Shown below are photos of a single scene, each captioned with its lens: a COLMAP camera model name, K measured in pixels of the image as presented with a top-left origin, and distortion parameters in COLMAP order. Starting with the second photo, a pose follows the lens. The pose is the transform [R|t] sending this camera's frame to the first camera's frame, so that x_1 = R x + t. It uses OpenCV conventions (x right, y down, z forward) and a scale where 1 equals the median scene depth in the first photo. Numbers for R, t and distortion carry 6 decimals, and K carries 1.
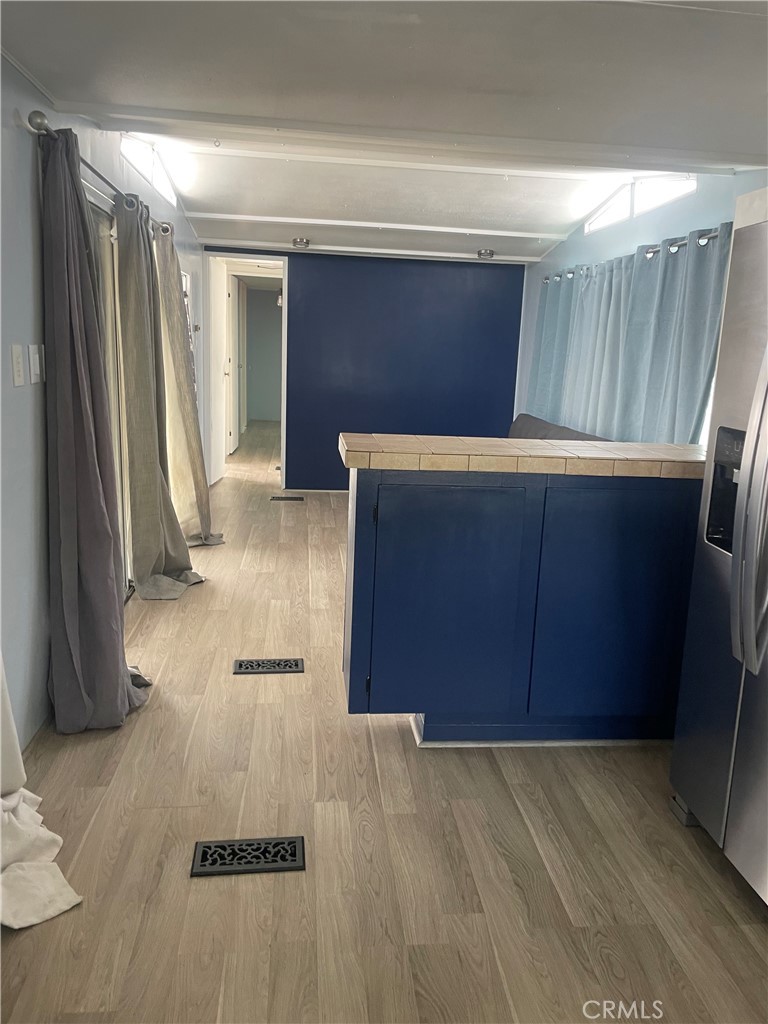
lens RADIAL K [[790.4, 0, 384.5], [0, 790.4, 504.8], [0, 0, 1]] dist [0.076637, -0.107412]
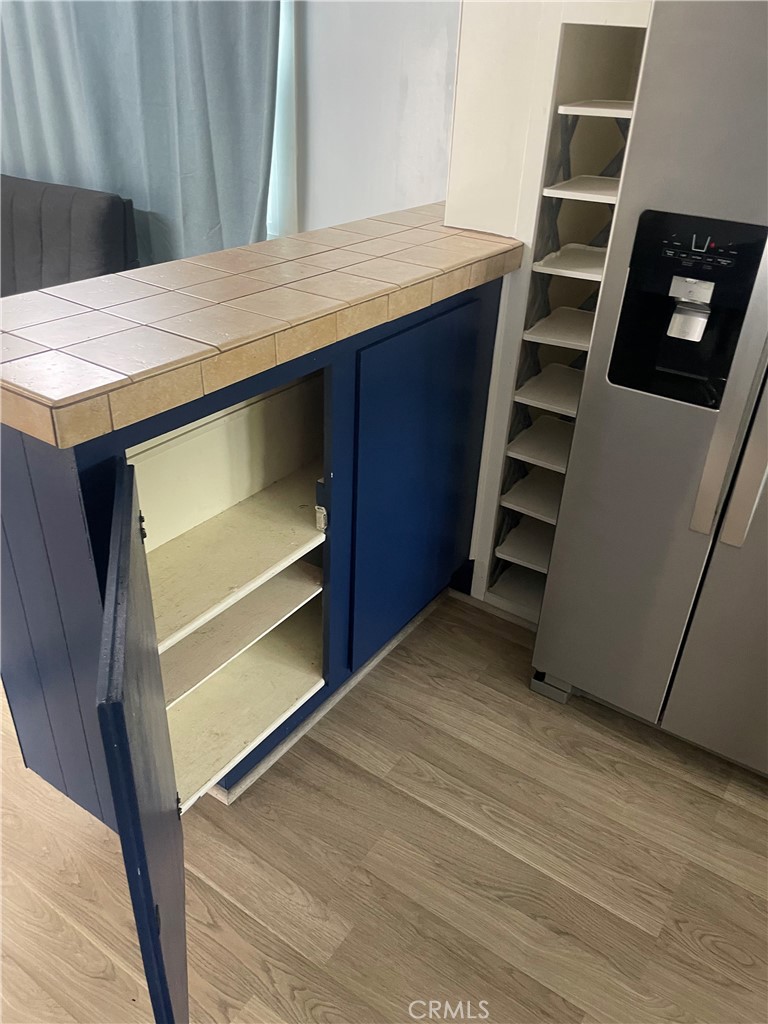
lens RADIAL K [[790.4, 0, 379.6], [0, 790.4, 524.4], [0, 0, 1]] dist [0.076637, -0.107412]
pose [[0.646606, -0.411331, 0.642423, -0.141608], [0.142047, 0.892360, 0.428389, -0.105039], [-0.749482, -0.185745, 0.635434, 0.408992]]
